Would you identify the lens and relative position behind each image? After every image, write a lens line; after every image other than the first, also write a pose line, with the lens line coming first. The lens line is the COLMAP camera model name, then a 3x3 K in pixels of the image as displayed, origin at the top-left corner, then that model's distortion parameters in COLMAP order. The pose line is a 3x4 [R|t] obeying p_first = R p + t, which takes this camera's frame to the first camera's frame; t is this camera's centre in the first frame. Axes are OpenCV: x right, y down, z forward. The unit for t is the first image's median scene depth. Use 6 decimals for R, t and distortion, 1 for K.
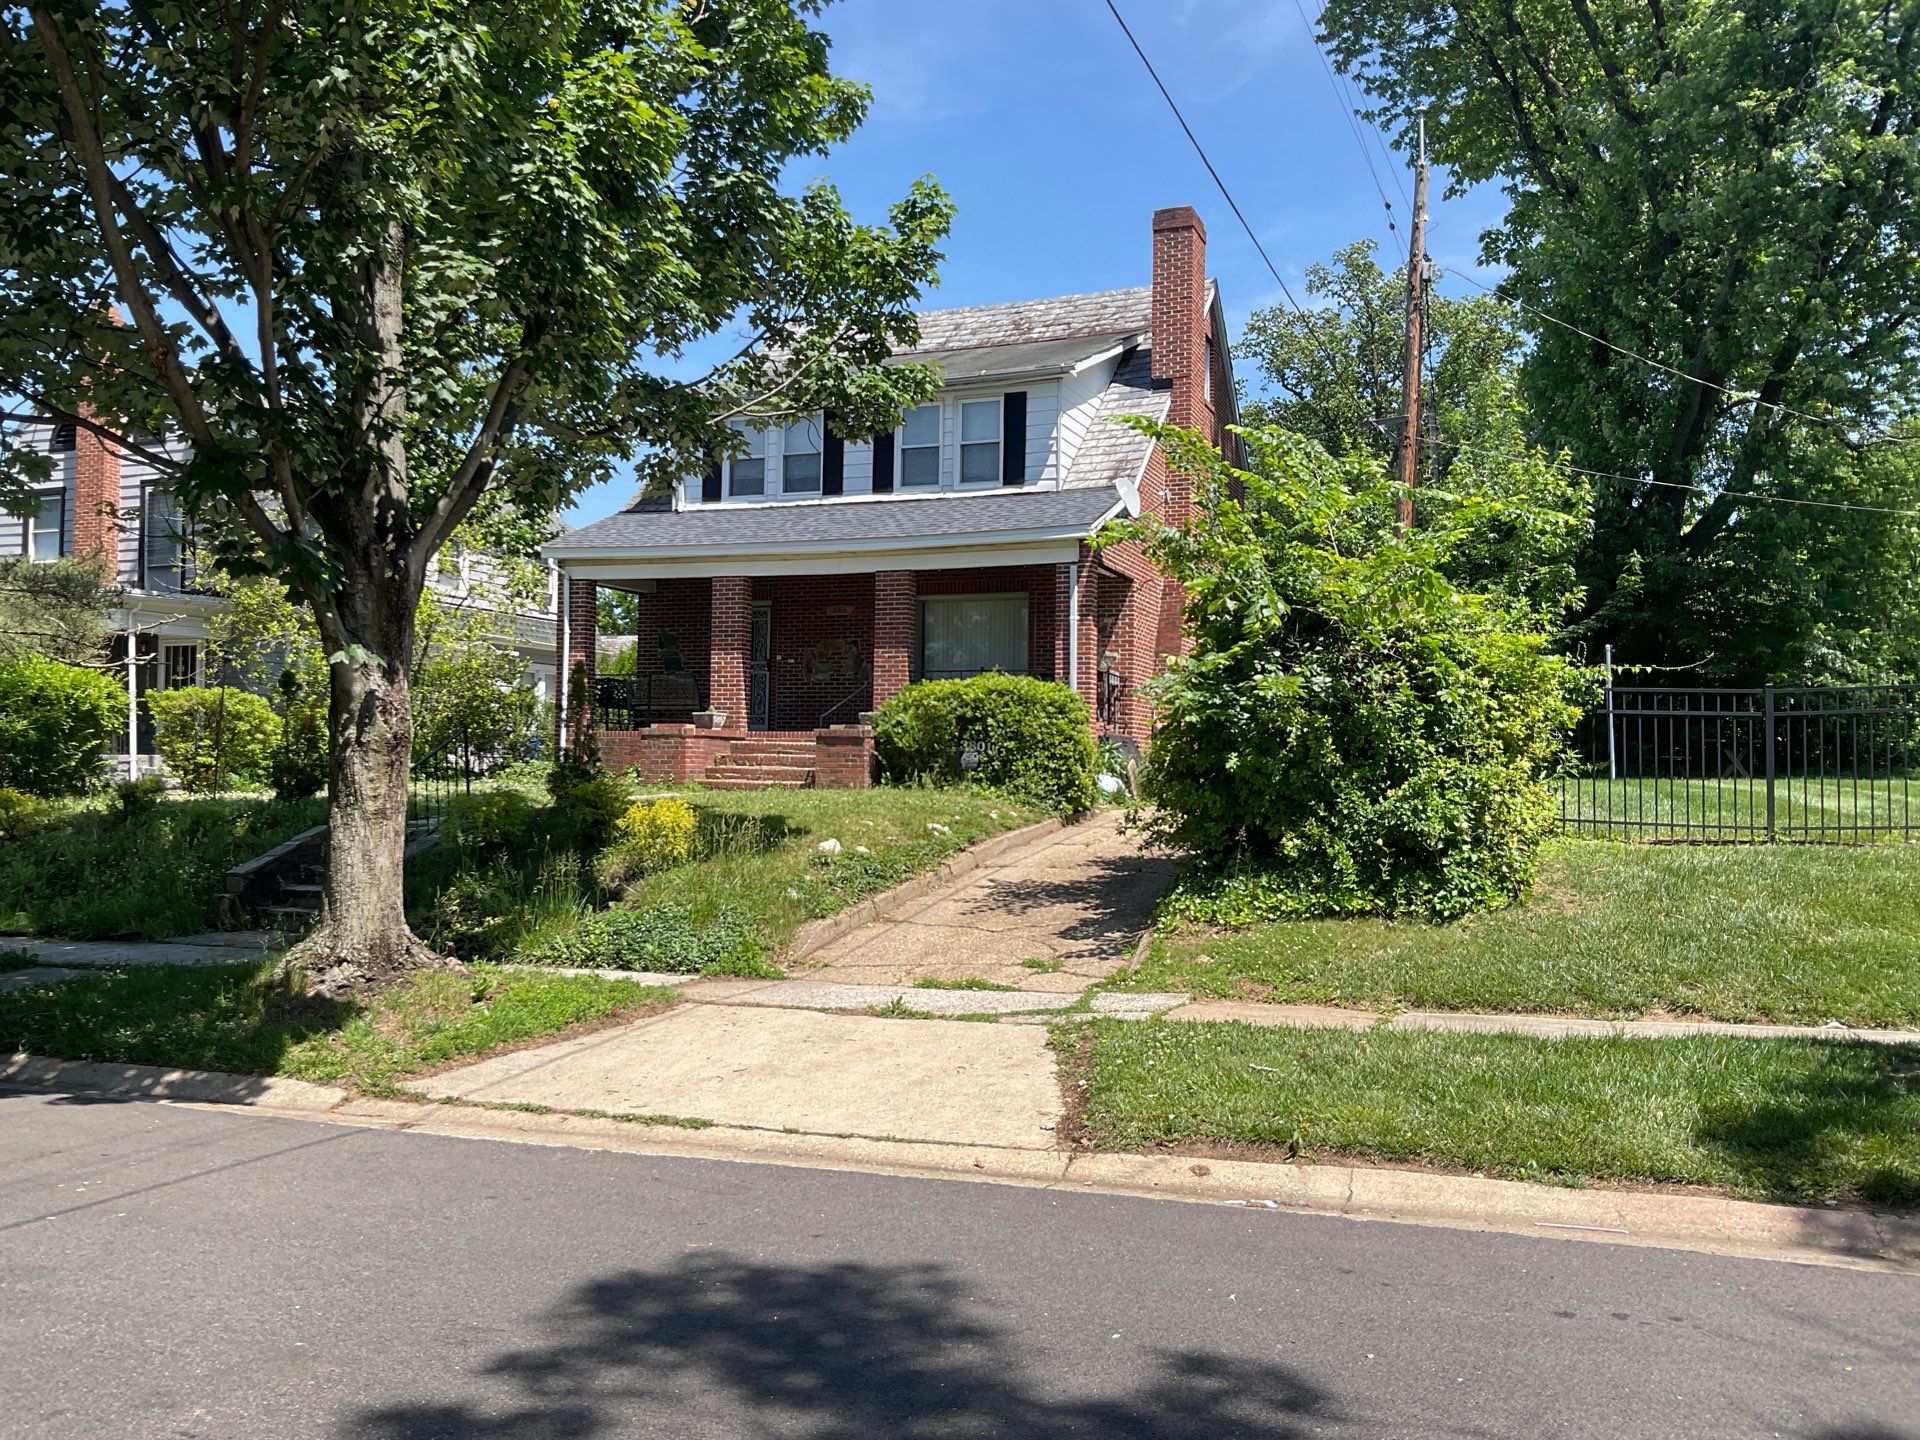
lens RADIAL K [[1569.5, 0, 953.0], [0, 1569.5, 729.3], [0, 0, 1]] dist [0.094143, -0.164601]
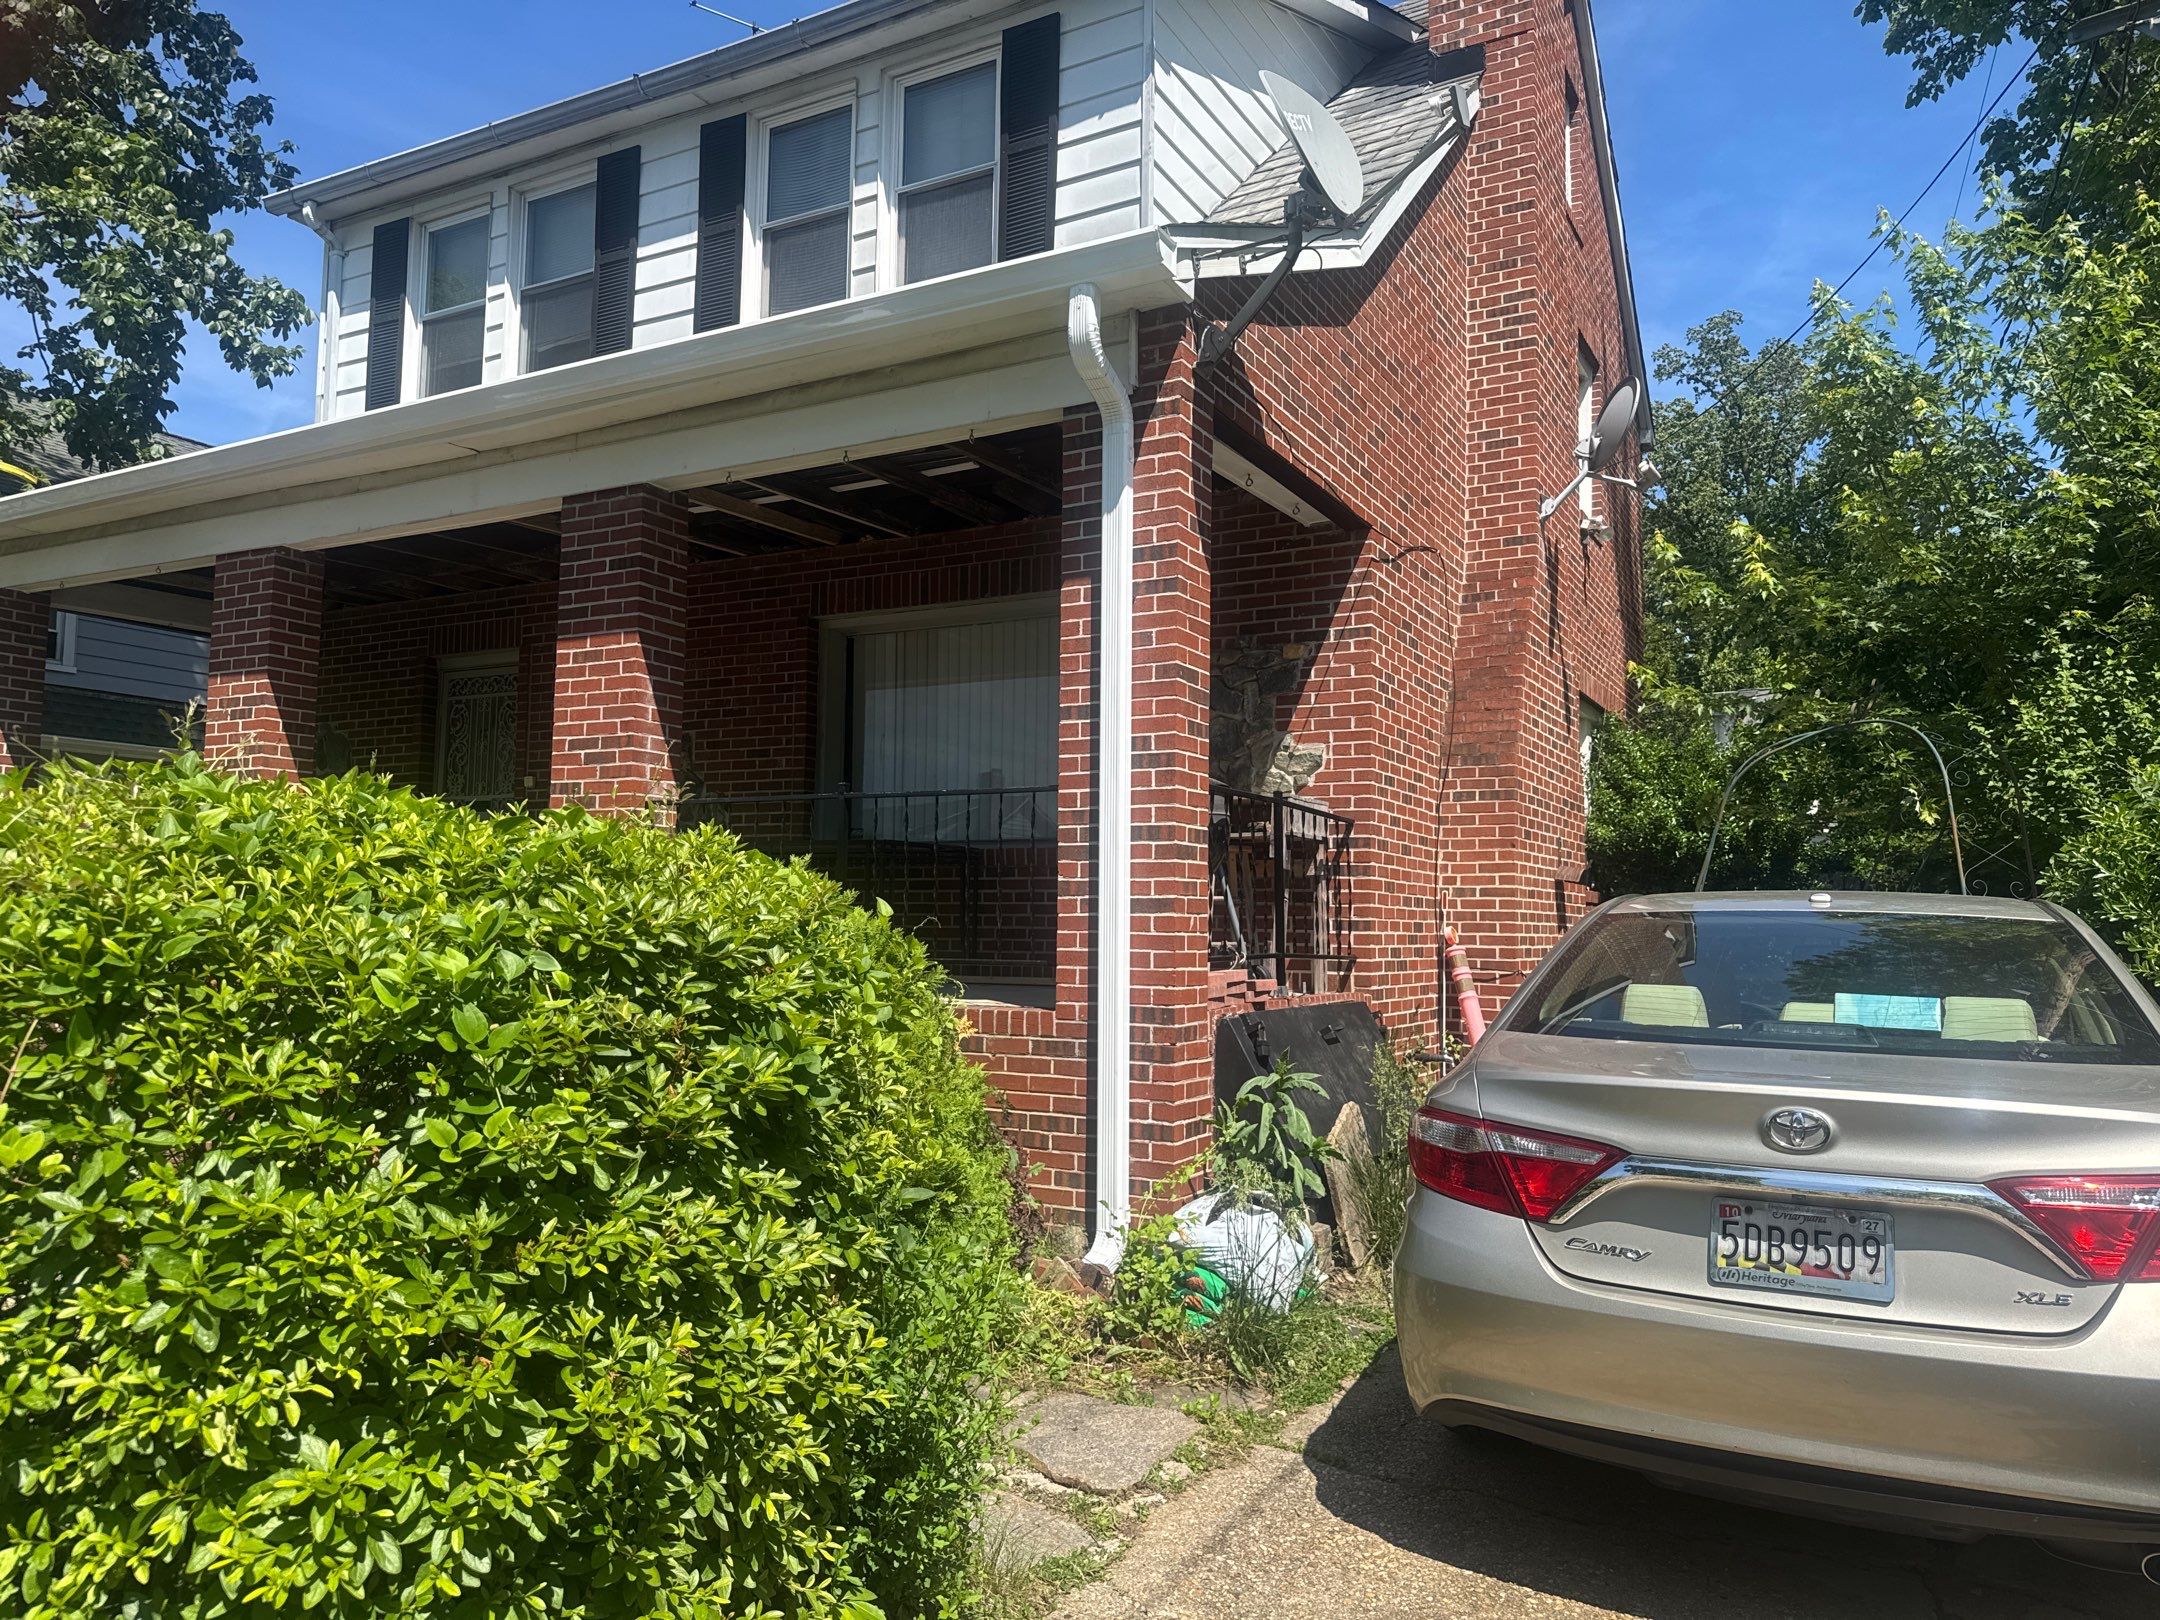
lens RADIAL K [[1497.9, 0, 1073.0], [0, 1497.9, 836.9], [0, 0, 1]] dist [0.076529, -0.111634]
pose [[0.990672, -0.007251, -0.136074, 0.128169], [0.002744, 0.999442, -0.033284, -0.024692], [0.136240, 0.032600, 0.990139, 0.907644]]
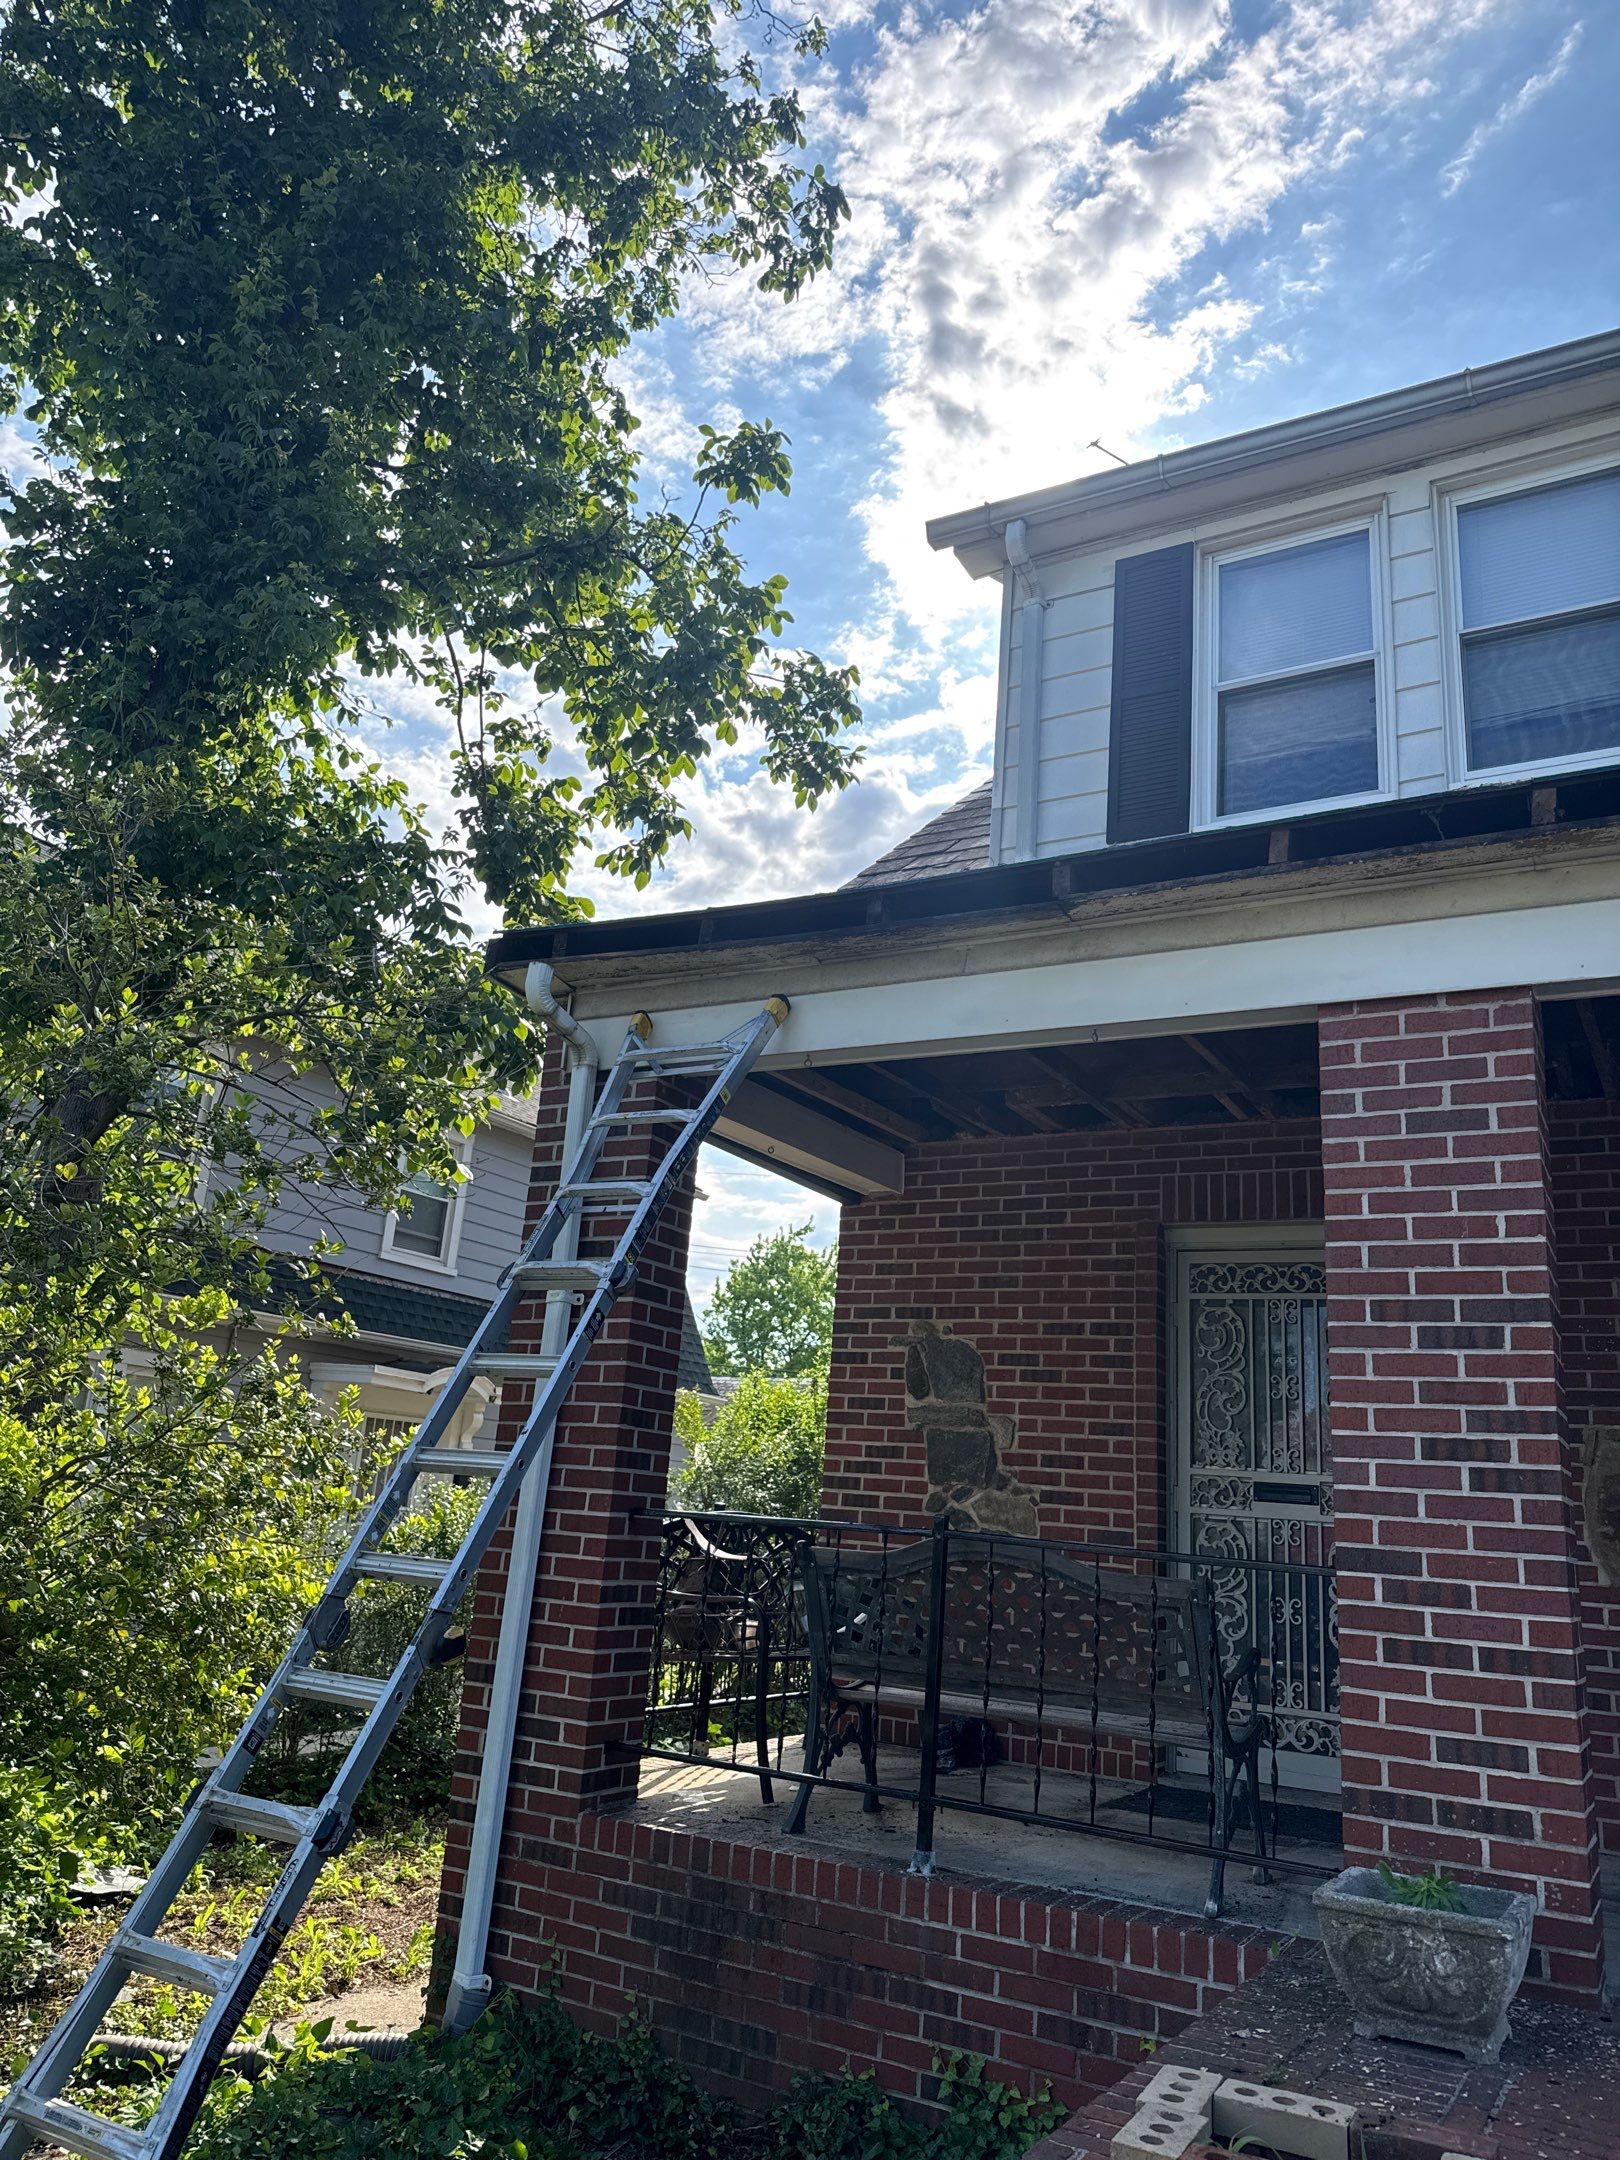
lens RADIAL K [[1497.9, 0, 800.6], [0, 1497.9, 1093.7], [0, 0, 1]] dist [0.076529, -0.111634]
pose [[0.985408, 0.009577, -0.169940, -0.244547], [-0.051756, 0.967999, -0.245557, -0.055671], [0.162150, 0.250770, 0.954370, 1.110469]]
